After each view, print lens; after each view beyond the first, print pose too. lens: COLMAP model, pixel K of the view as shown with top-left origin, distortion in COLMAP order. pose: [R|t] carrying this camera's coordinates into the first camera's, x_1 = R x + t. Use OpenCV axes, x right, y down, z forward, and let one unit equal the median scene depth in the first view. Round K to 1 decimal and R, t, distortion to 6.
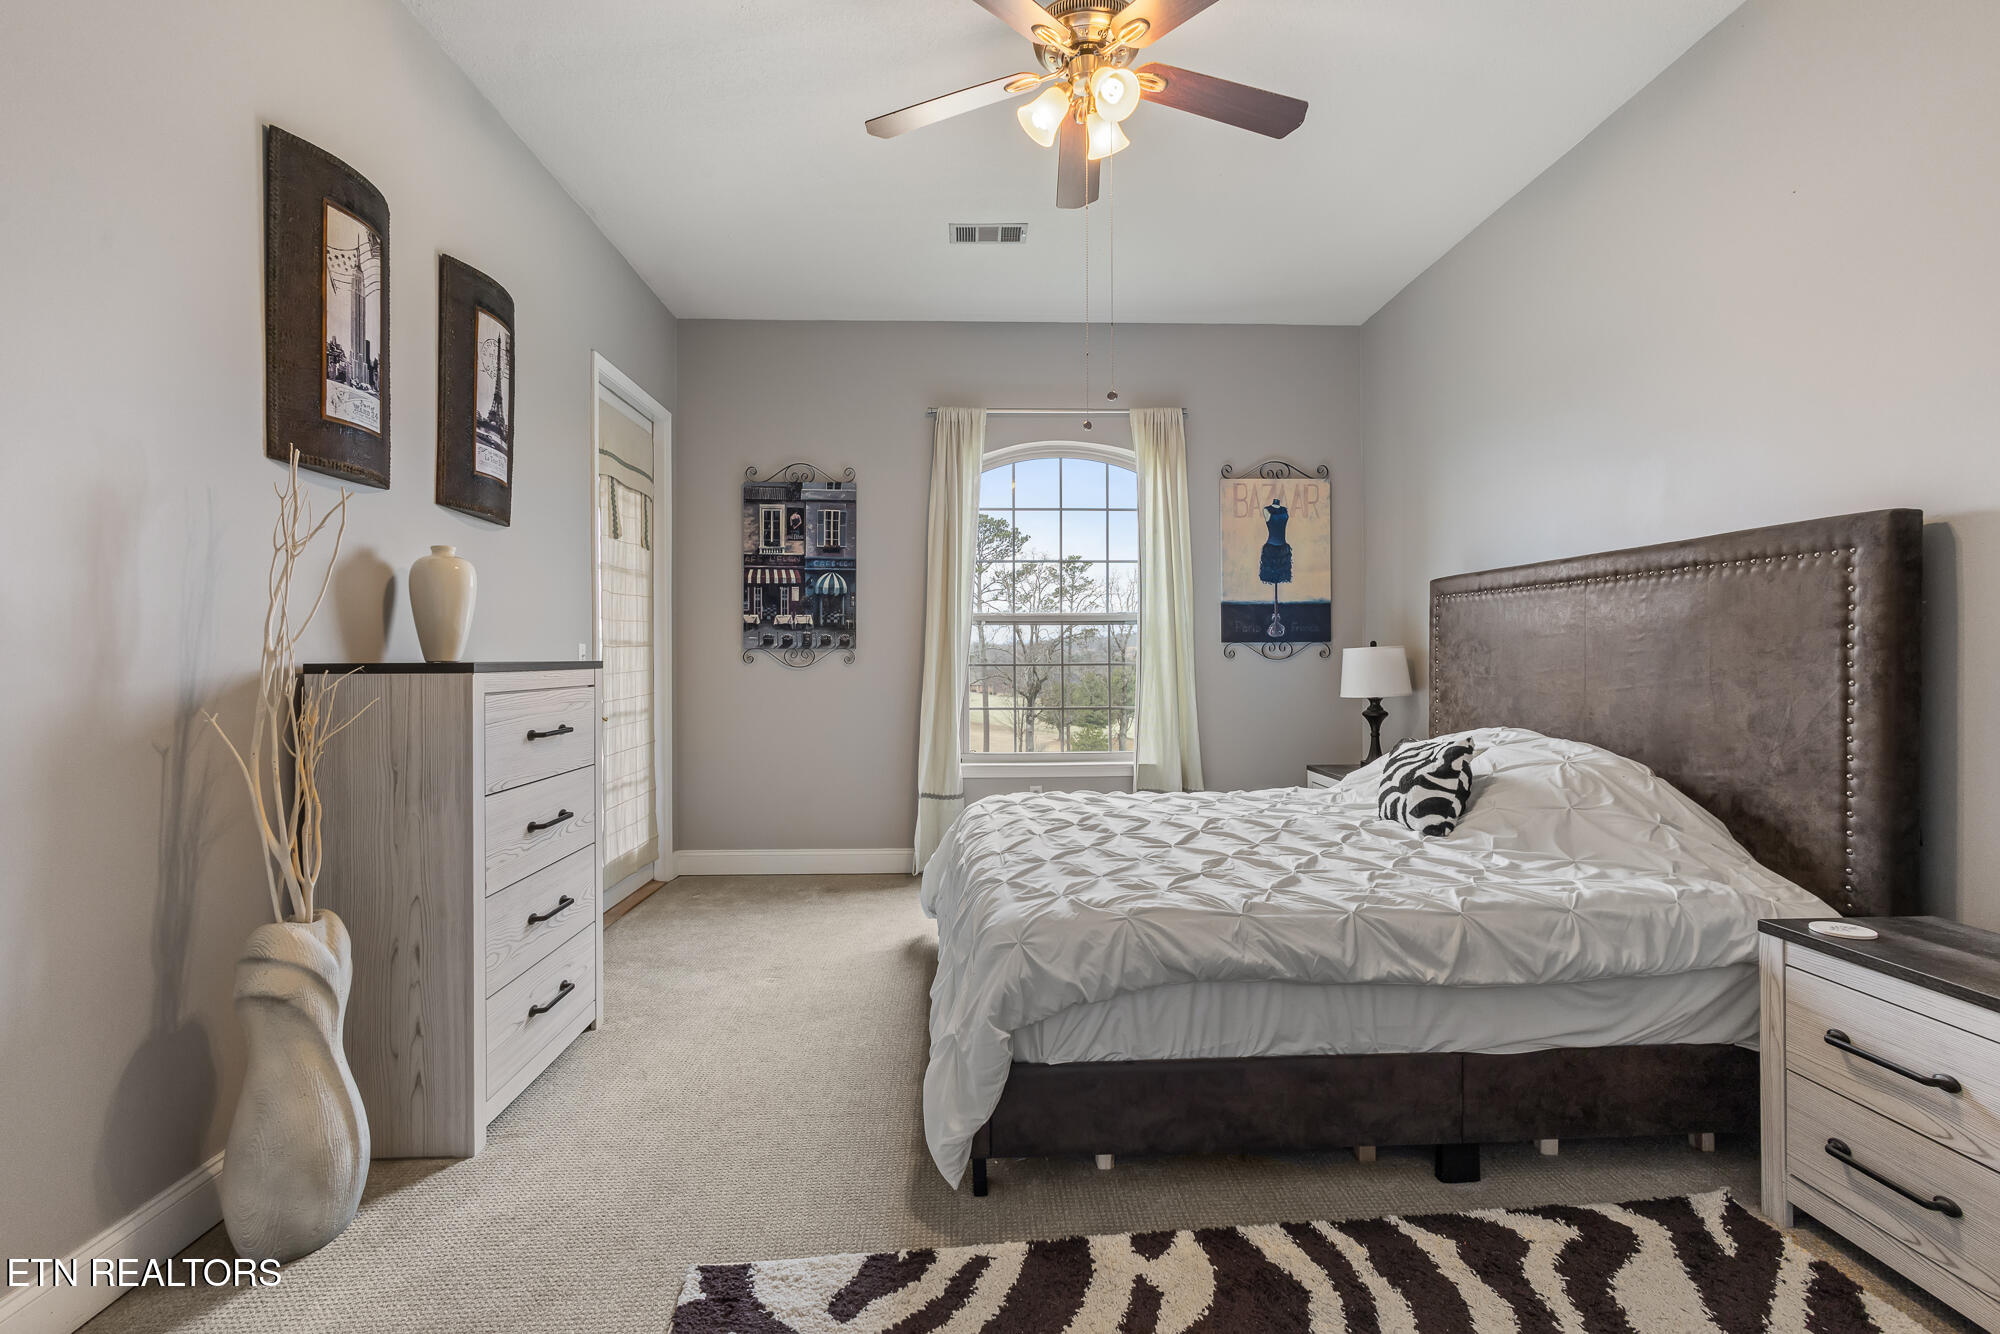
lens RADIAL K [[949.3, 0, 989.6], [0, 949.3, 672.2], [0, 0, 1]] dist [0.001011, 0.000463]
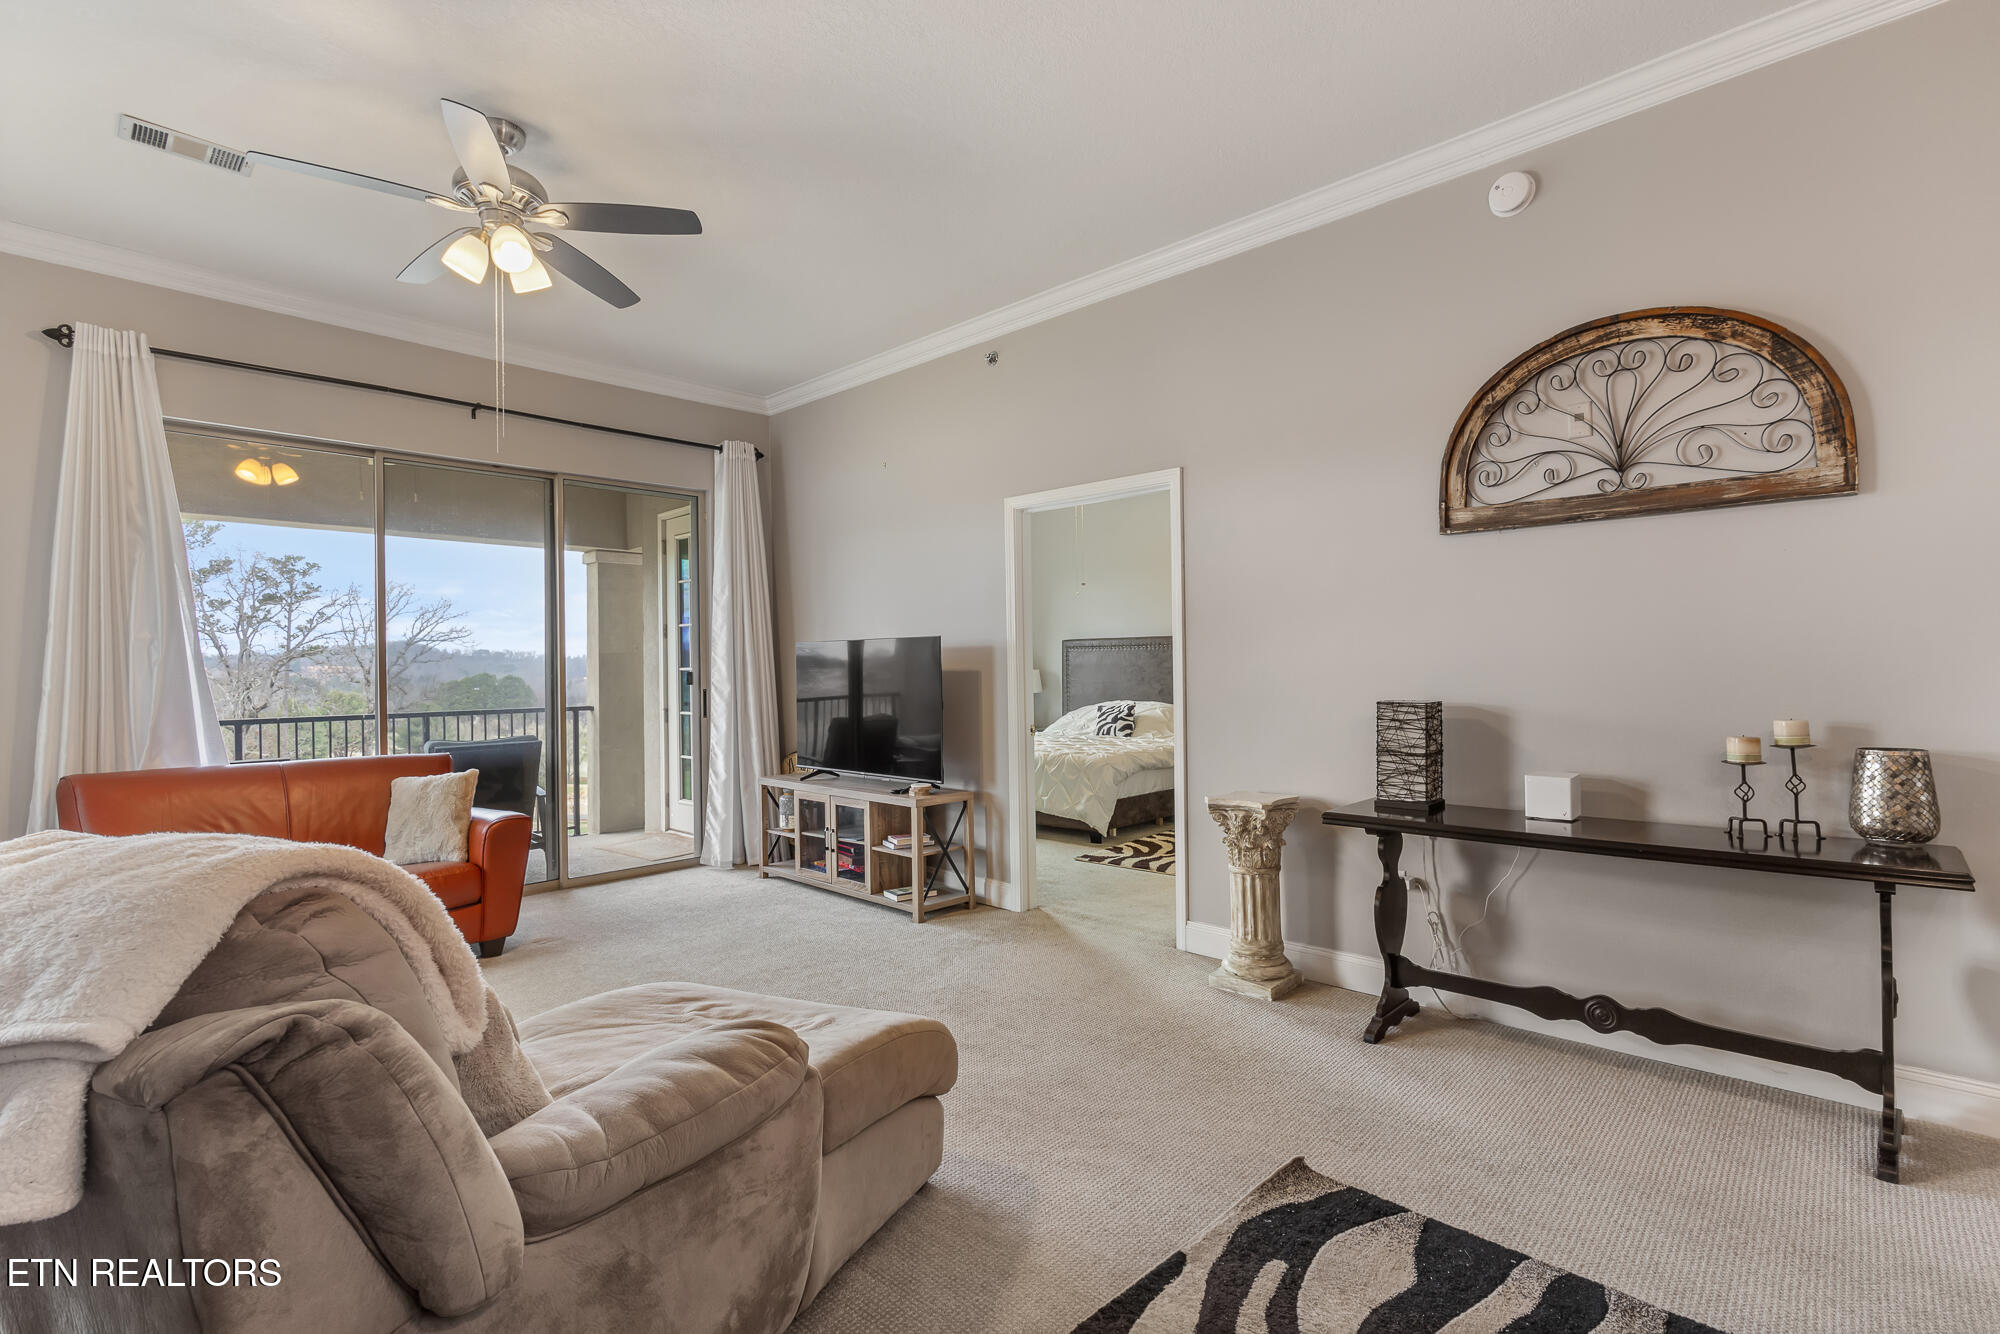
lens RADIAL K [[949.3, 0, 1000.1], [0, 949.3, 664.3], [0, 0, 1]] dist [0.001011, 0.000463]
pose [[0.698605, 0.011251, 0.715419, -1.114752], [0.010718, 0.999600, -0.026187, 0.014887], [-0.715427, 0.025962, 0.698205, -0.435096]]
